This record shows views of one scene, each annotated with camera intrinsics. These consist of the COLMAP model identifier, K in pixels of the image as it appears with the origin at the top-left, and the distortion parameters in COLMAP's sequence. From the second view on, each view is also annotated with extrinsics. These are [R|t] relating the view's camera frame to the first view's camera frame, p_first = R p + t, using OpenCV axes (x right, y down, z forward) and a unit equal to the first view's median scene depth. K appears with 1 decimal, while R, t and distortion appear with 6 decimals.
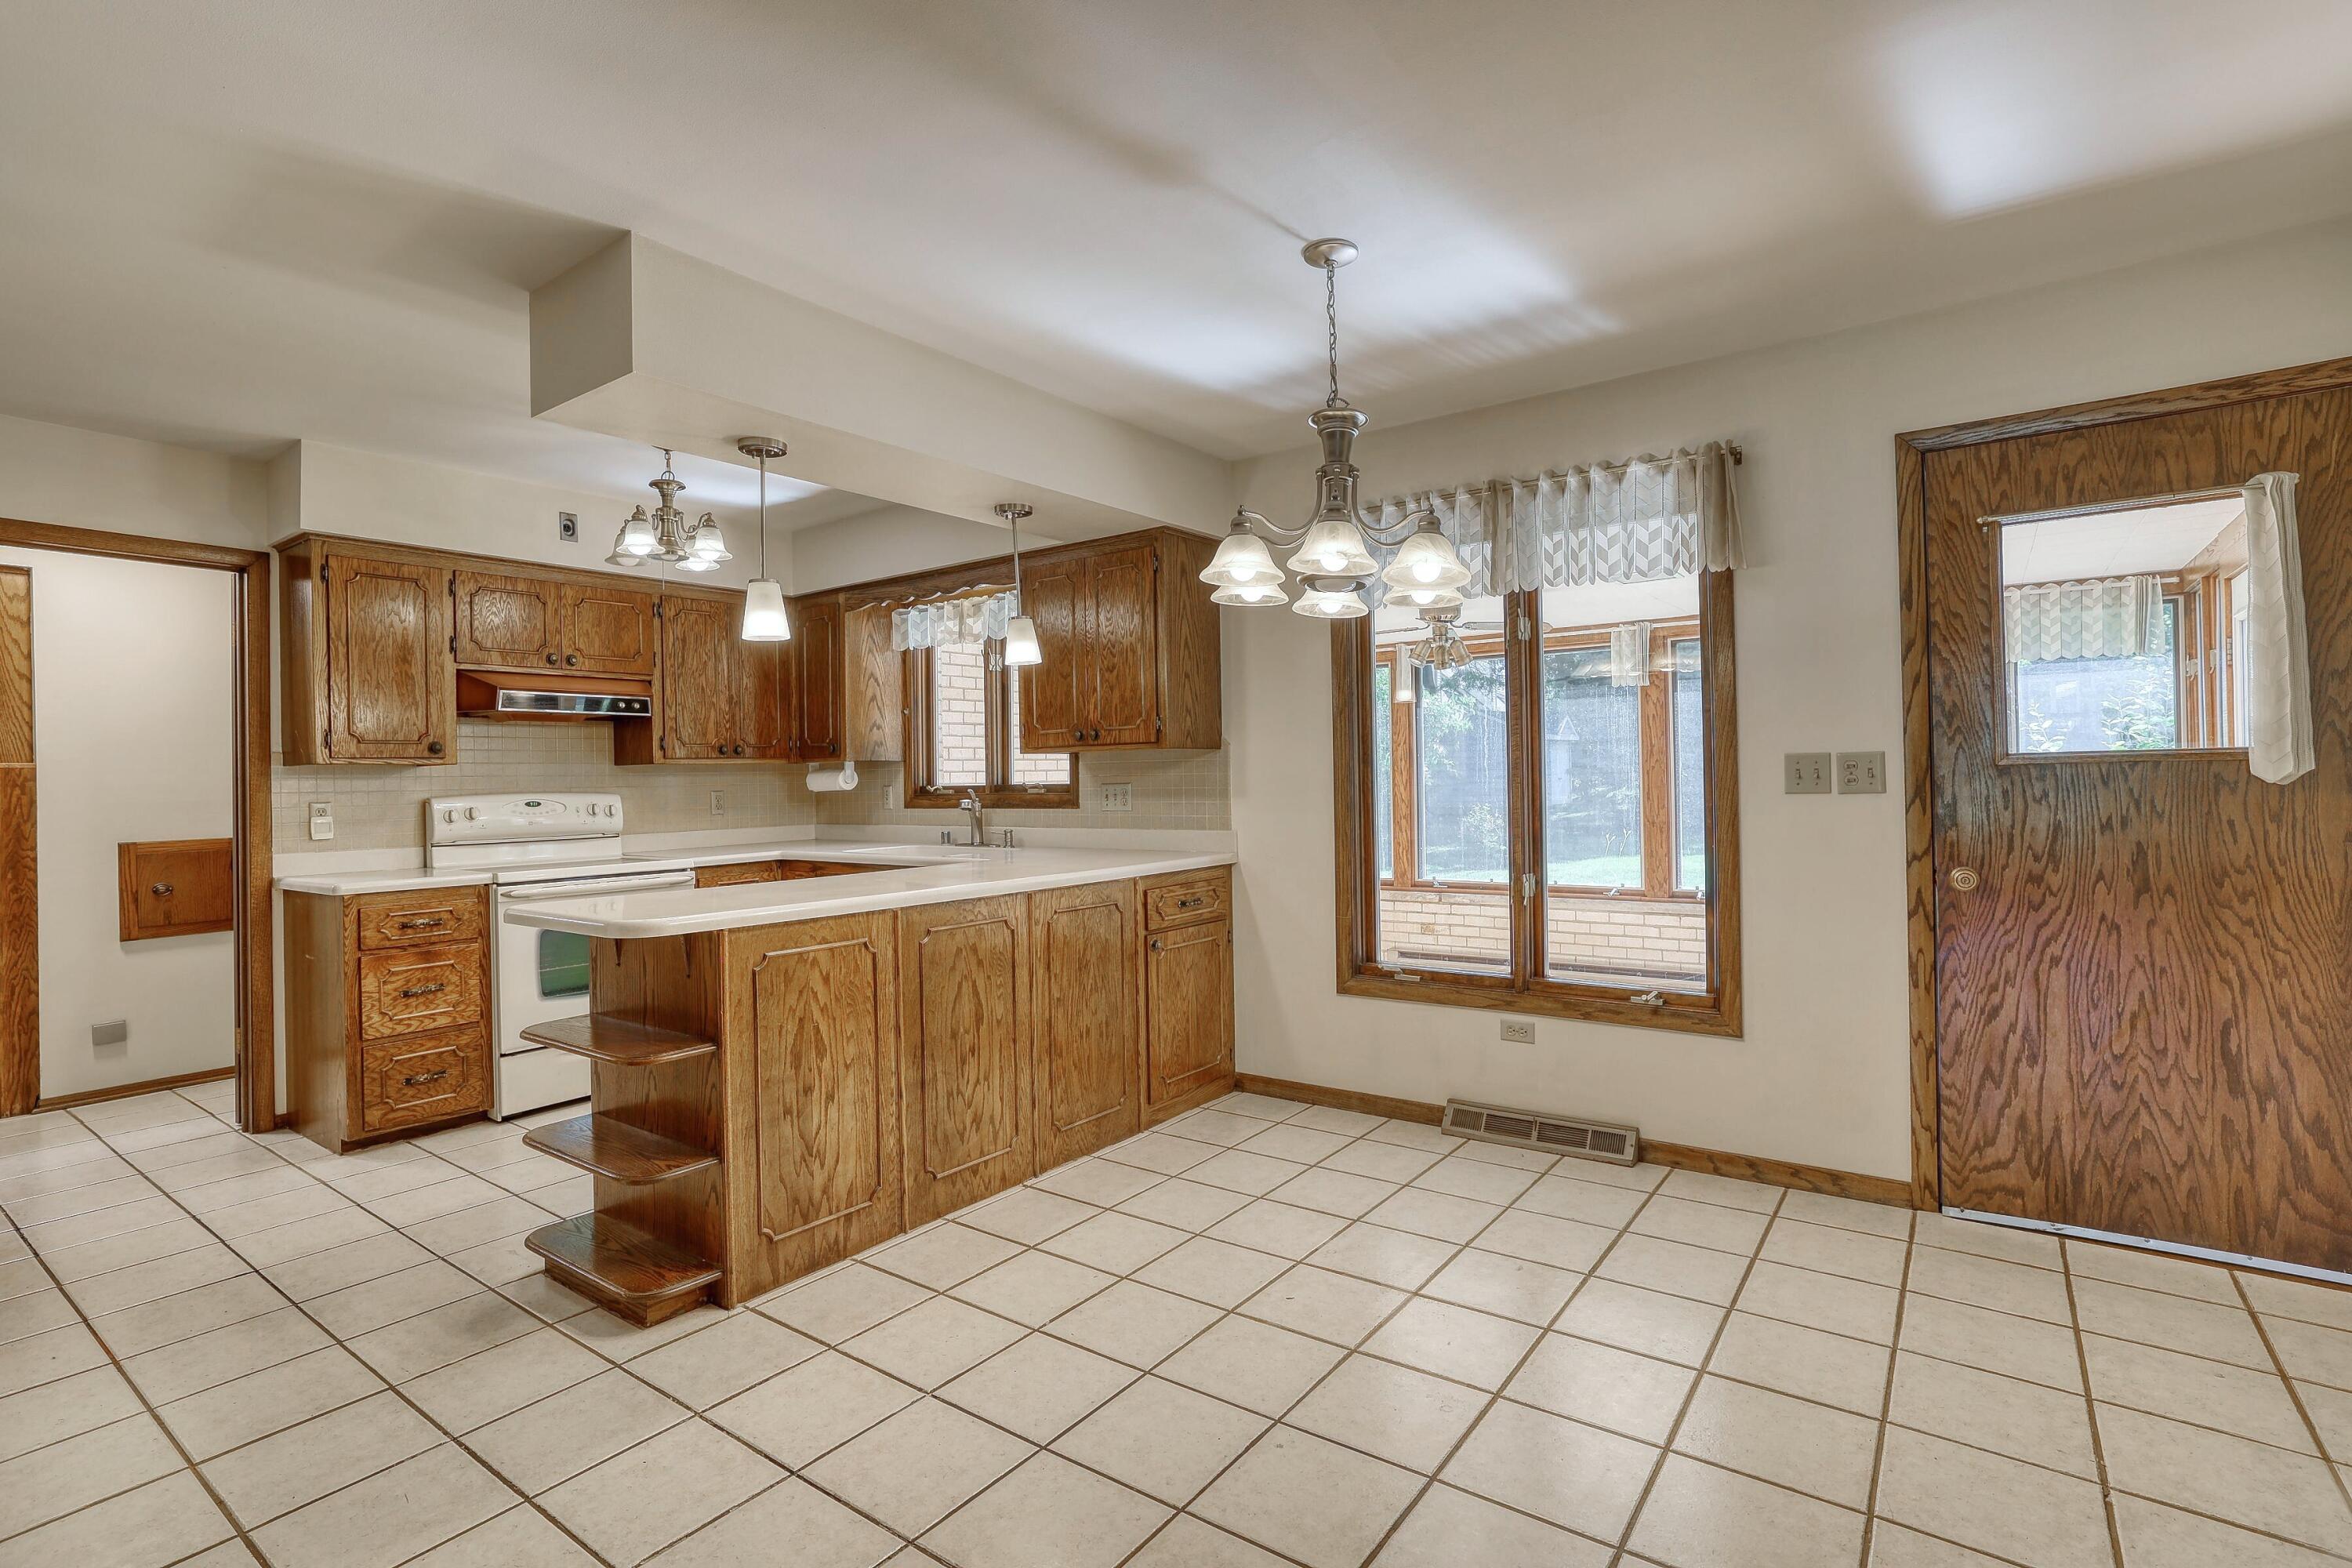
lens RADIAL K [[1104.4, 0, 1170.5], [0, 1104.4, 775.8], [0, 0, 1]] dist [-0.039532, 0.019843]
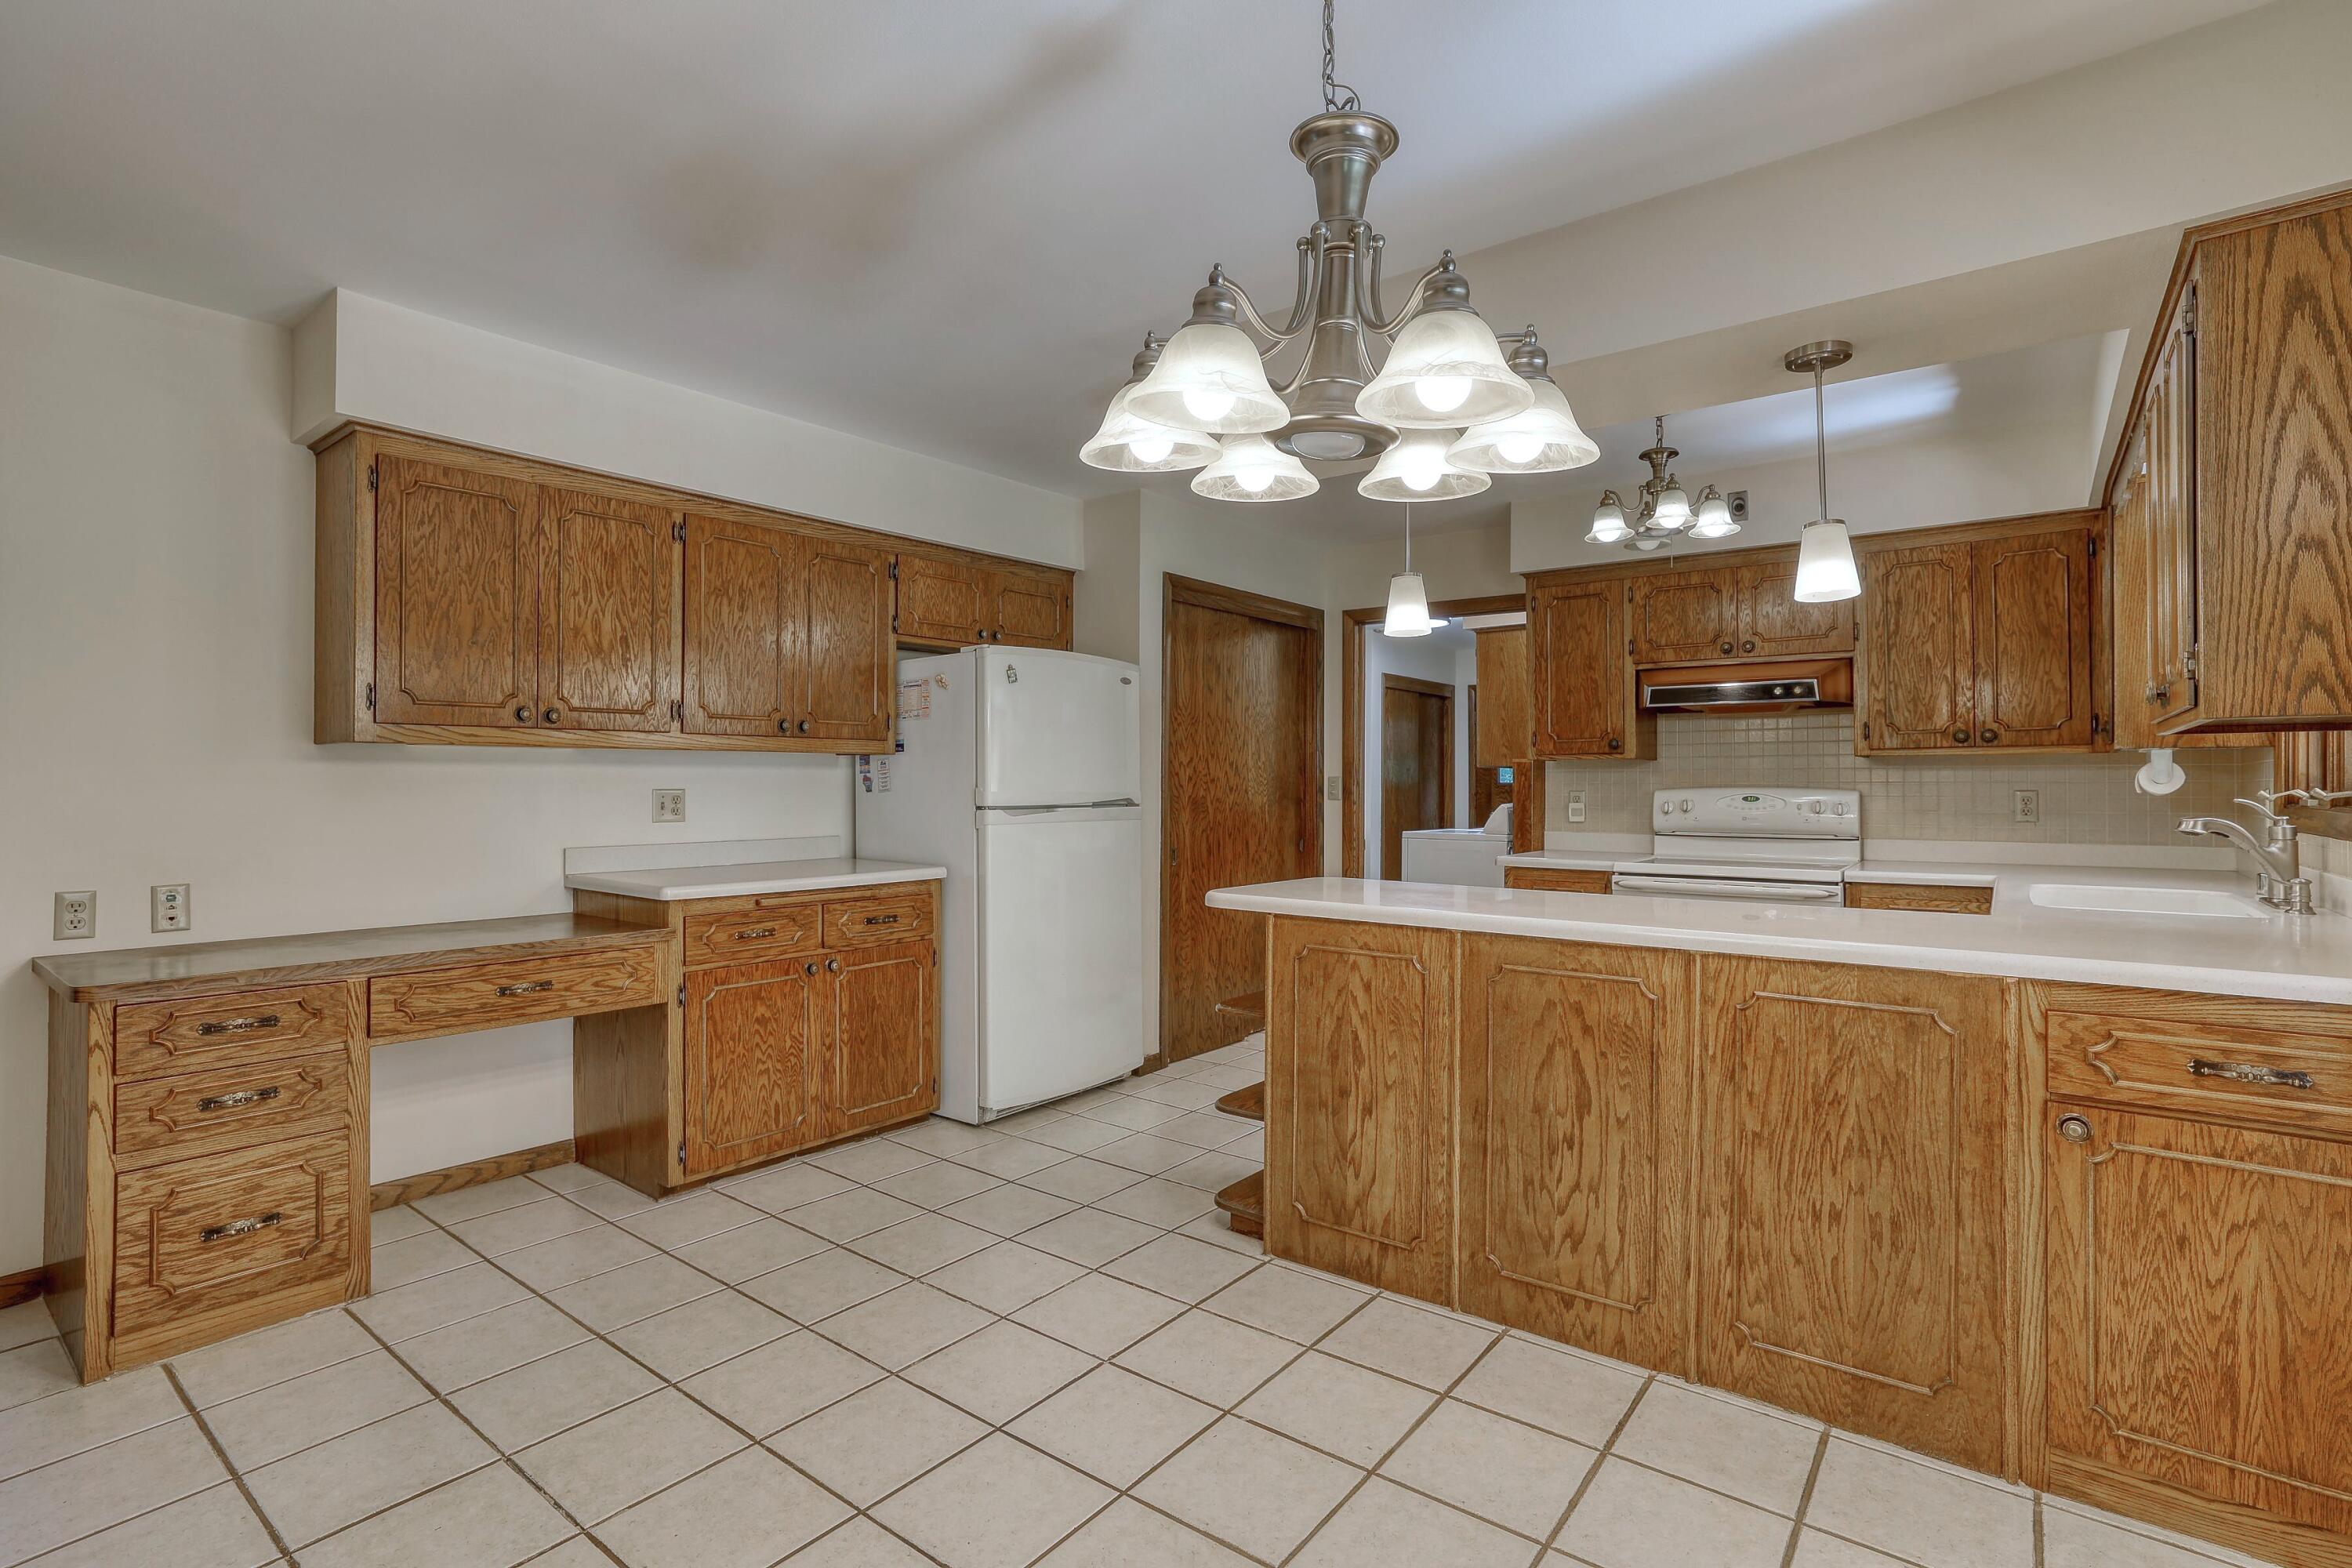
lens RADIAL K [[1104.4, 0, 1170.5], [0, 1104.4, 775.8], [0, 0, 1]] dist [-0.039532, 0.019843]
pose [[-0.020158, 0.011697, -0.999728, 0.483896], [0.001729, 0.999930, 0.011665, -0.008169], [0.999795, -0.001493, -0.020177, 0.630885]]
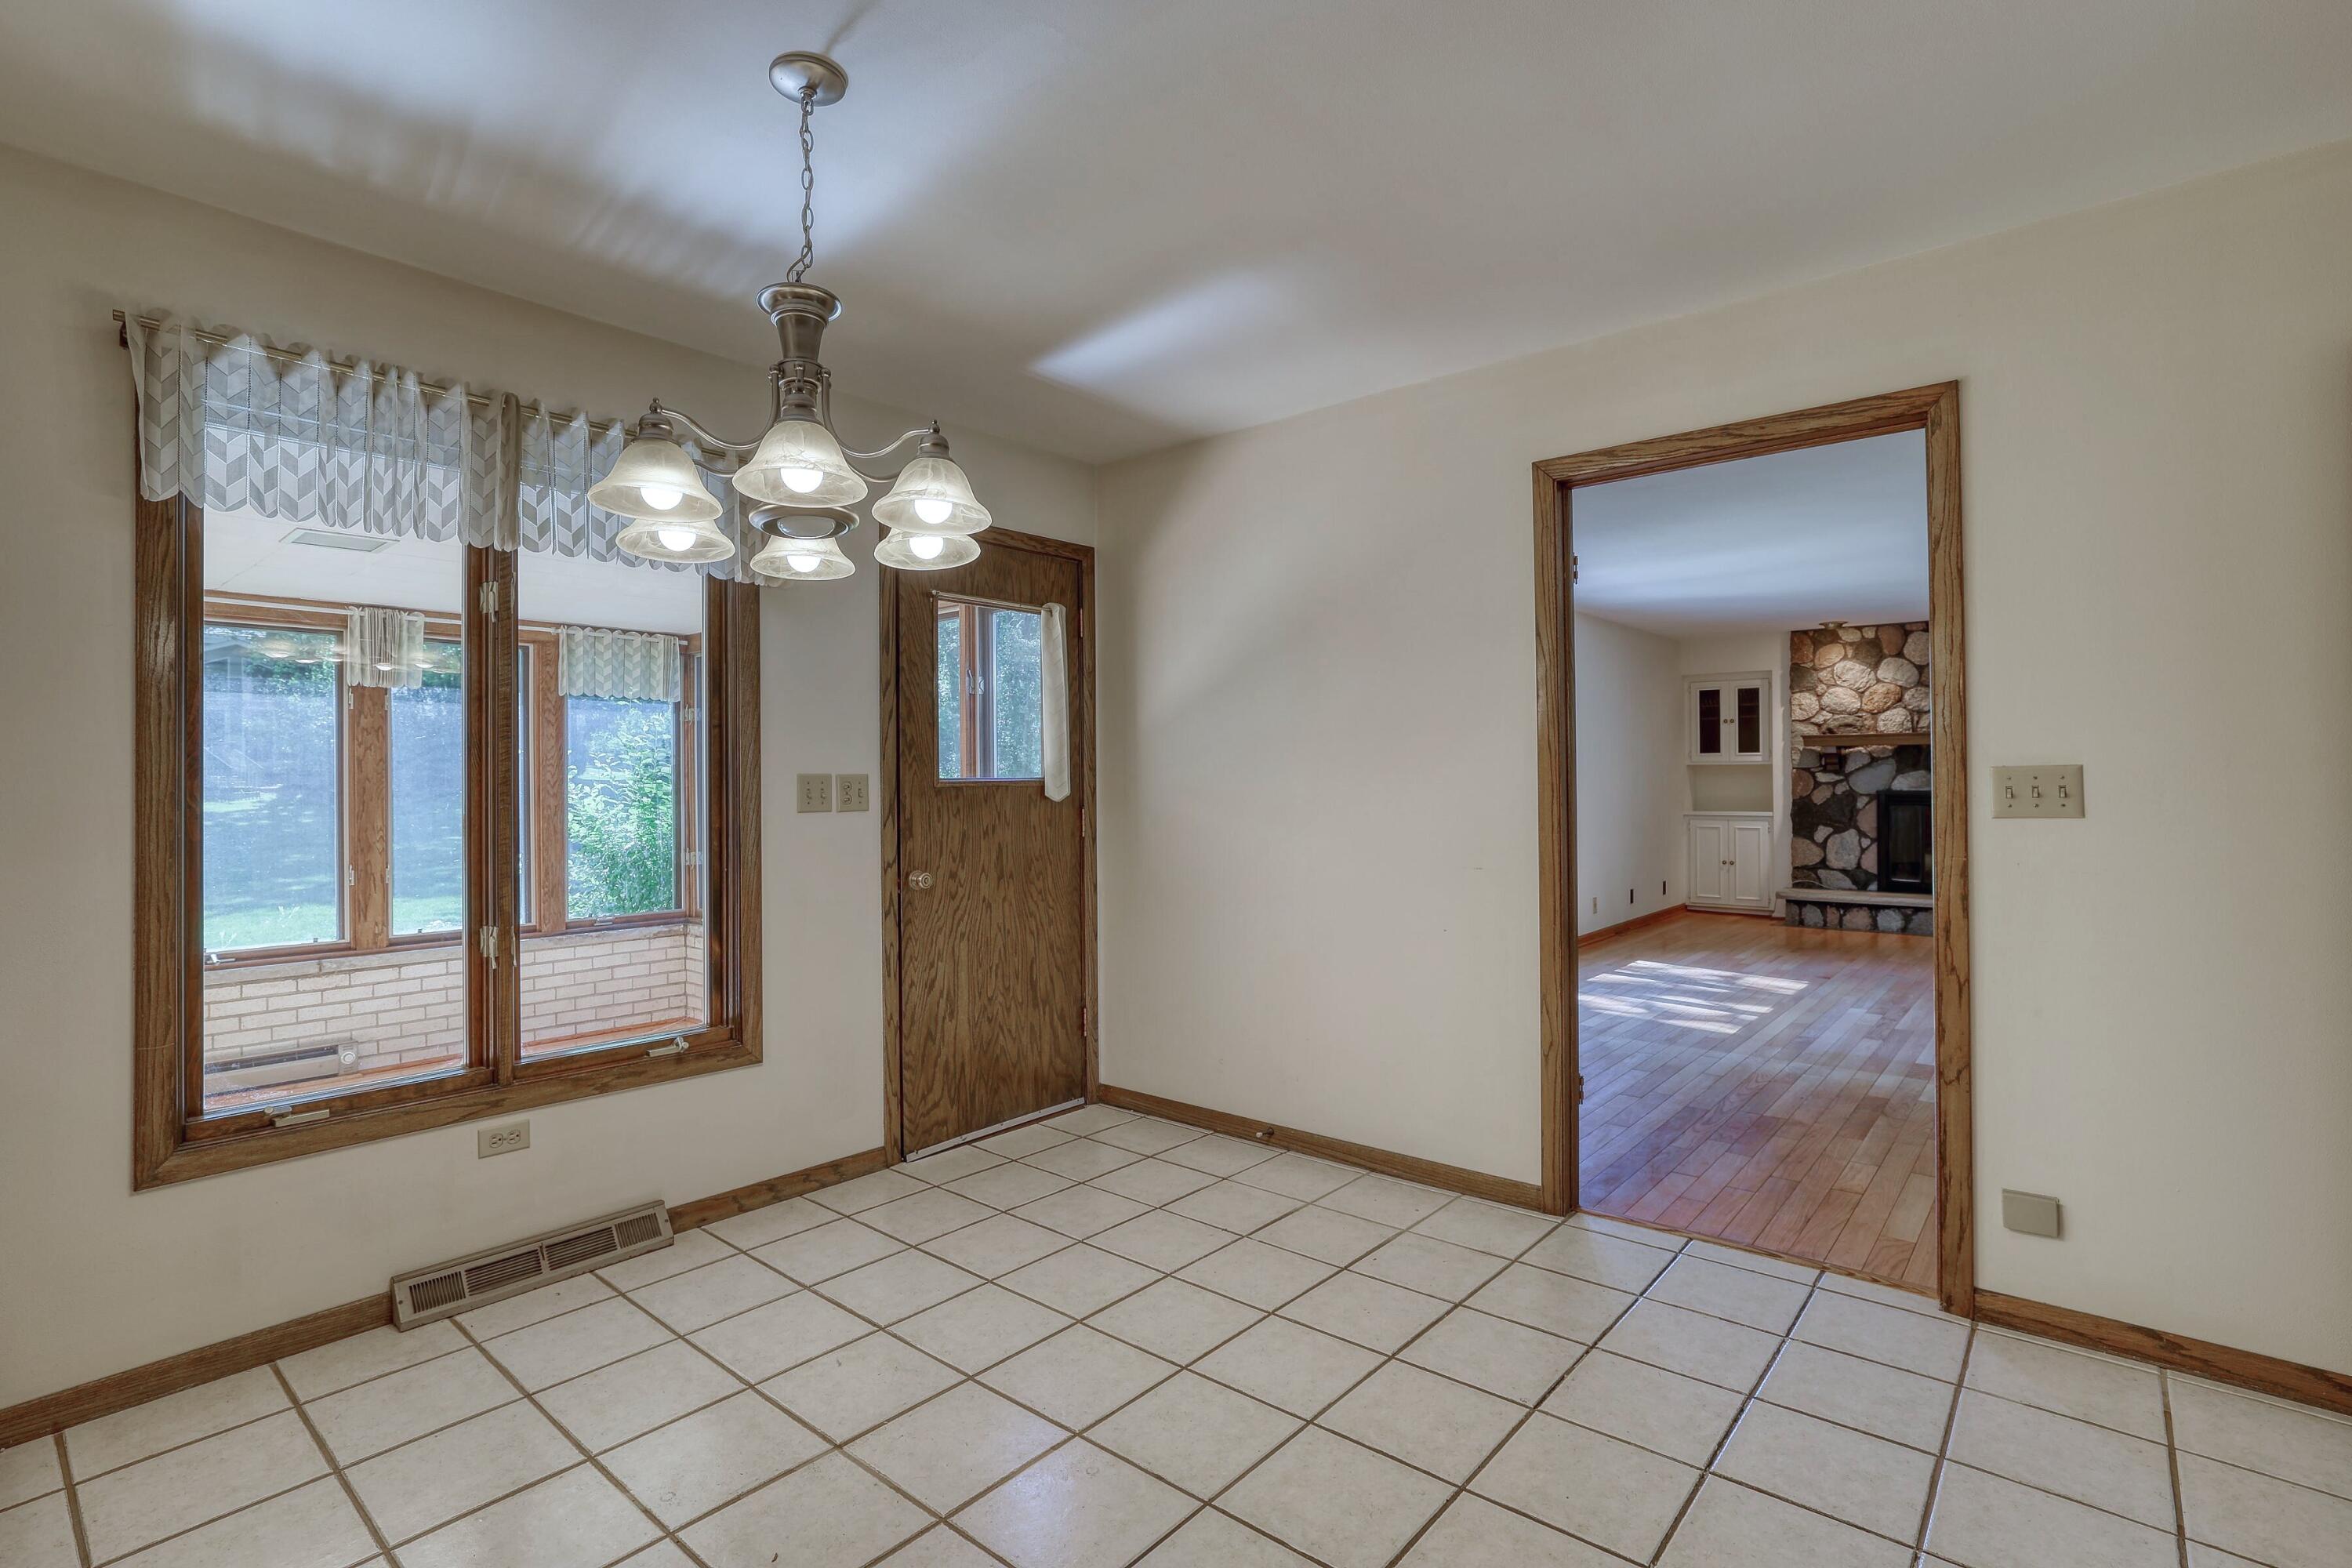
lens RADIAL K [[1104.4, 0, 1170.5], [0, 1104.4, 775.8], [0, 0, 1]] dist [-0.039532, 0.019843]
pose [[0.075272, 0.025414, 0.996839, -0.377588], [0.005493, 0.999649, -0.025901, 0.008661], [-0.997148, 0.007425, 0.075106, 0.479643]]
